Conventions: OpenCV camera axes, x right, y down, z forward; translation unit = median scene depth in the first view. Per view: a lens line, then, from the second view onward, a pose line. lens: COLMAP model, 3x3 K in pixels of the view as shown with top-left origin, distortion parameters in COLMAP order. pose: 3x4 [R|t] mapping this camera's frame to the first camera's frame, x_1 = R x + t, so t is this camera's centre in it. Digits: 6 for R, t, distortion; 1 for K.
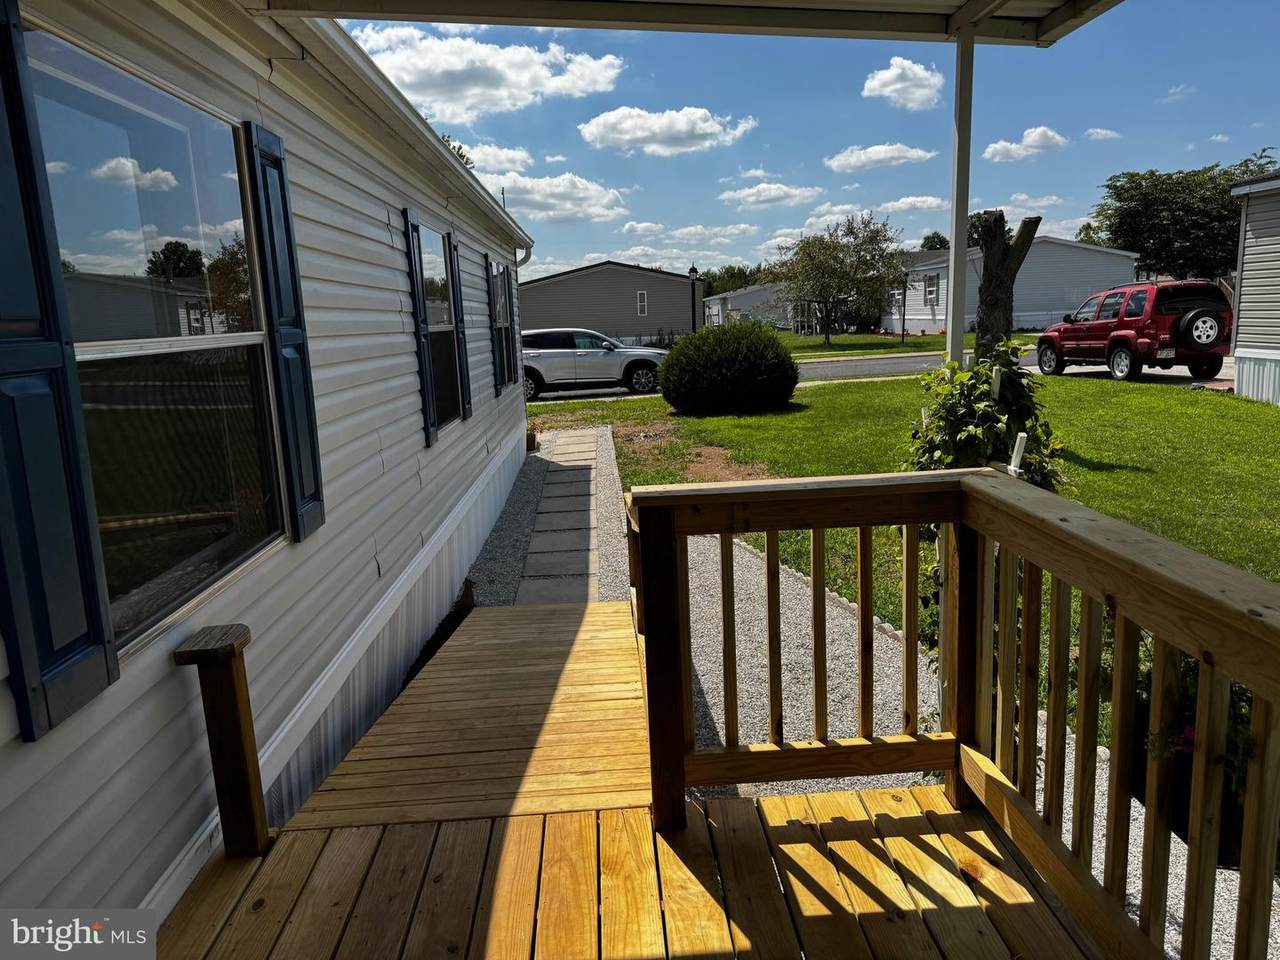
lens RADIAL K [[900.5, 0, 640.0], [0, 900.5, 480.0], [0, 0, 1]] dist [0.100604, -0.000381]
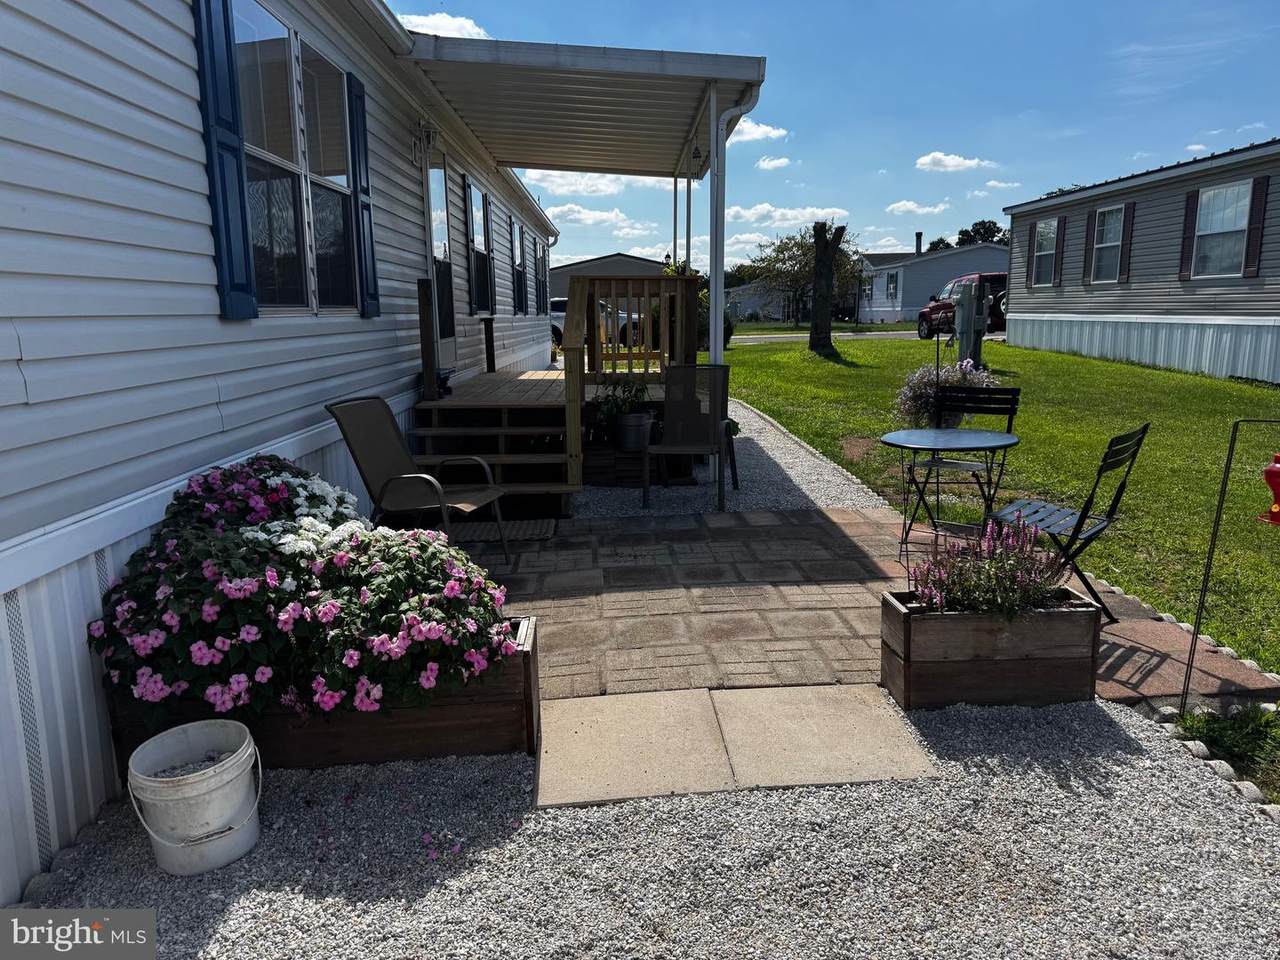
lens RADIAL K [[900.5, 0, 640.0], [0, 900.5, 480.0], [0, 0, 1]] dist [0.100604, -0.000381]
pose [[0.999190, 0.031796, -0.024667, 0.054396], [-0.031765, 0.999494, 0.001668, 0.116263], [0.024707, -0.000883, 0.999694, -0.419272]]
